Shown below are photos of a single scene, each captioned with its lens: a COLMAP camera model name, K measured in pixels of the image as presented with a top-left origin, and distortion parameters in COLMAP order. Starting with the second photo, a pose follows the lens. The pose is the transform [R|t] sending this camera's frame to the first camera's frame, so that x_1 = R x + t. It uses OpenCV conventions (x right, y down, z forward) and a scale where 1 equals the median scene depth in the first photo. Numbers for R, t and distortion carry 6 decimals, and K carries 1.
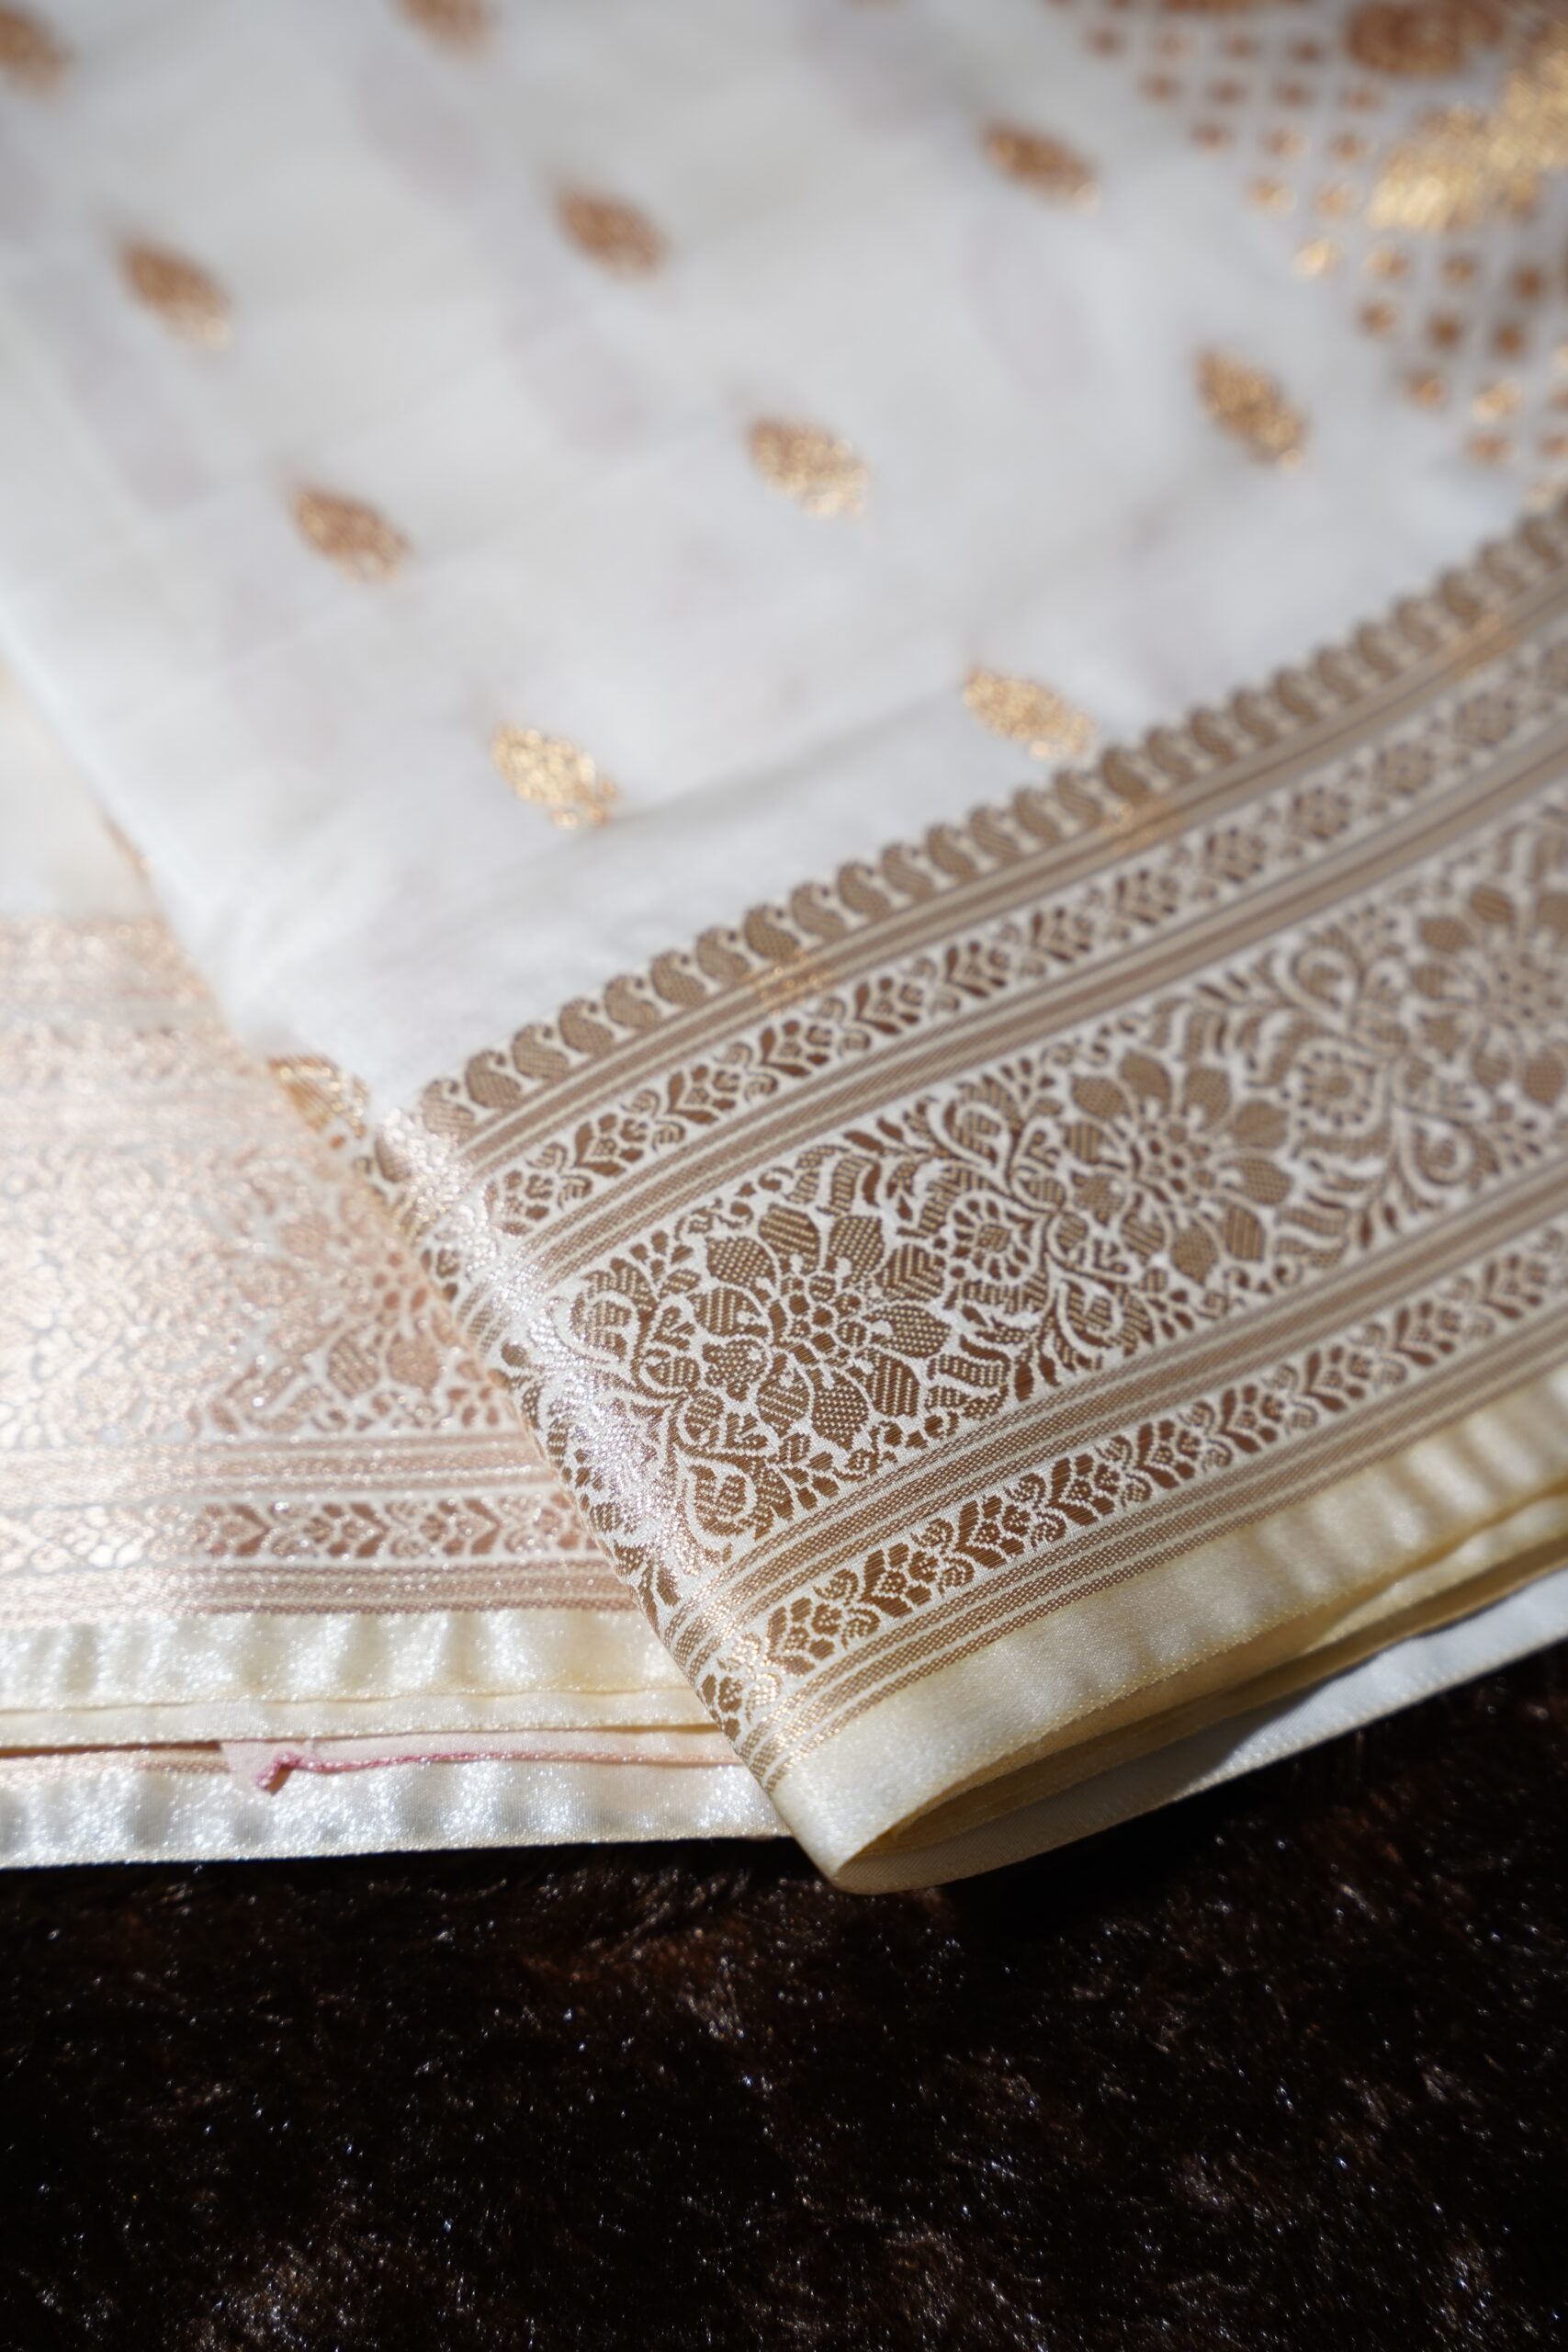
lens RADIAL K [[4574.0, 0, 784.0], [0, 4574.0, 1176.0], [0, 0, 1]] dist [0.425857, -0.419431]
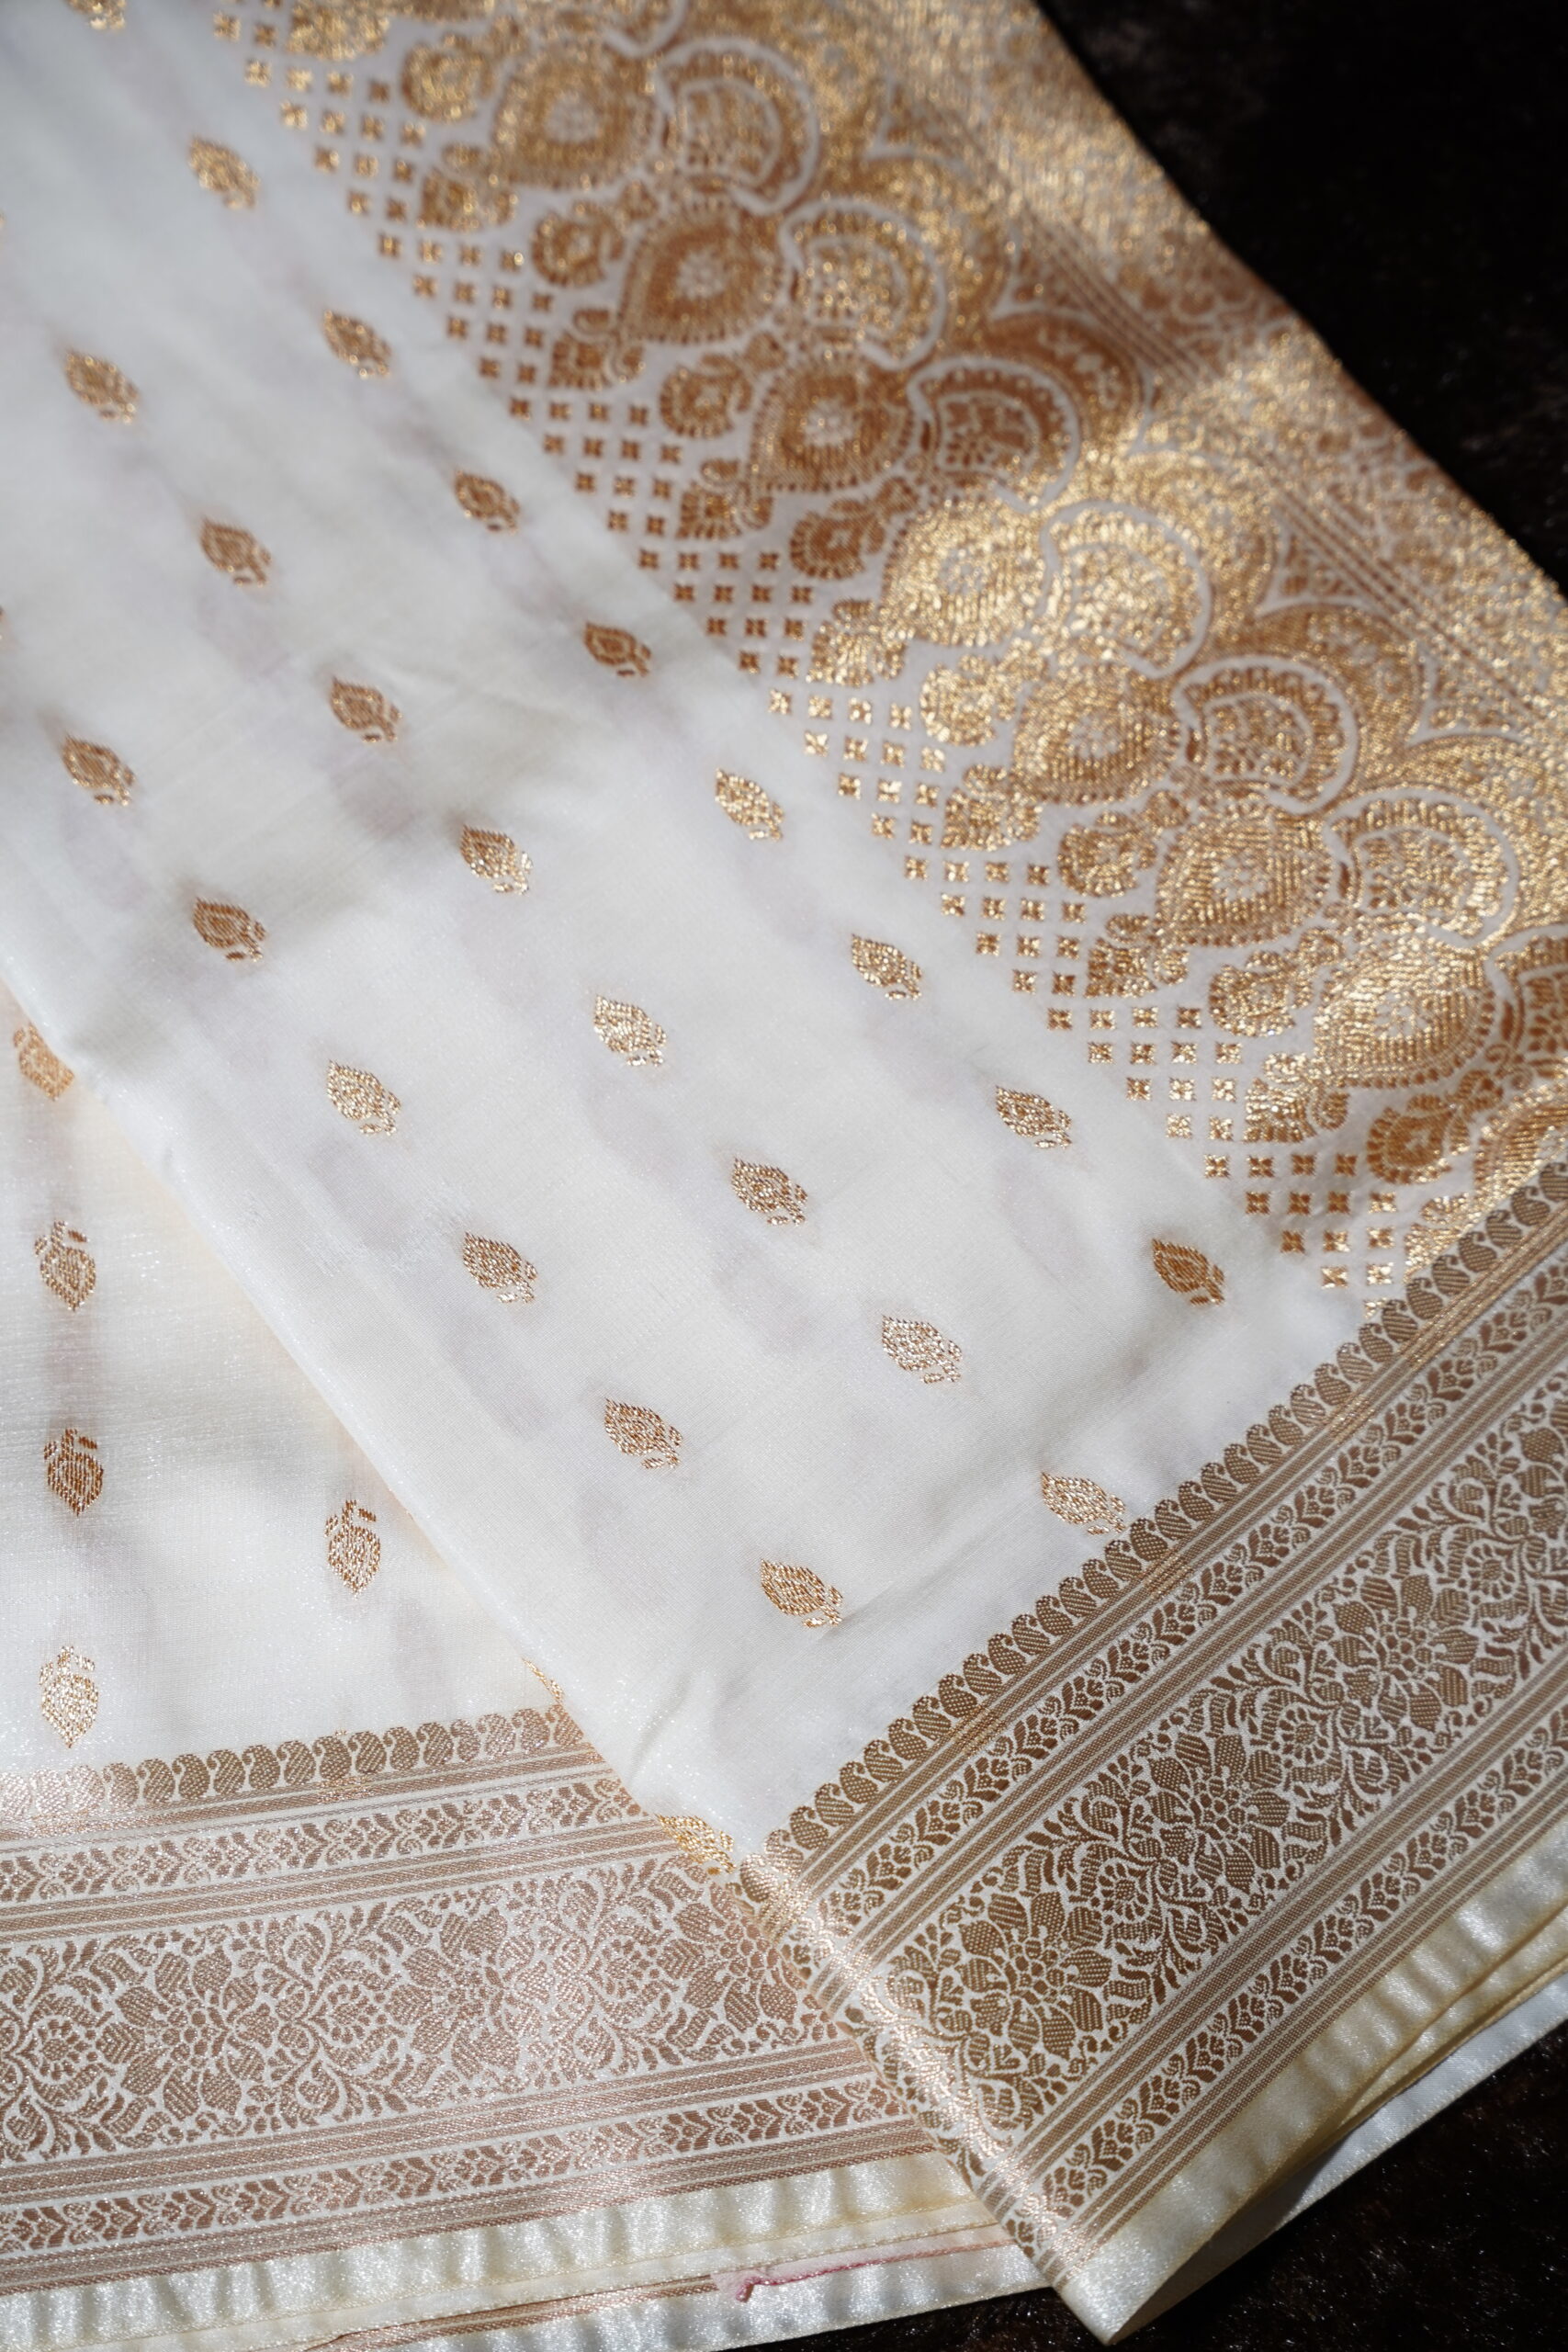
lens RADIAL K [[4574.0, 0, 784.0], [0, 4574.0, 1176.0], [0, 0, 1]] dist [0.425857, -0.419431]
pose [[0.987975, -0.120418, 0.096983, -0.208519], [0.103147, 0.980587, 0.166761, -0.535740], [-0.115182, -0.154752, 0.981216, -0.585737]]
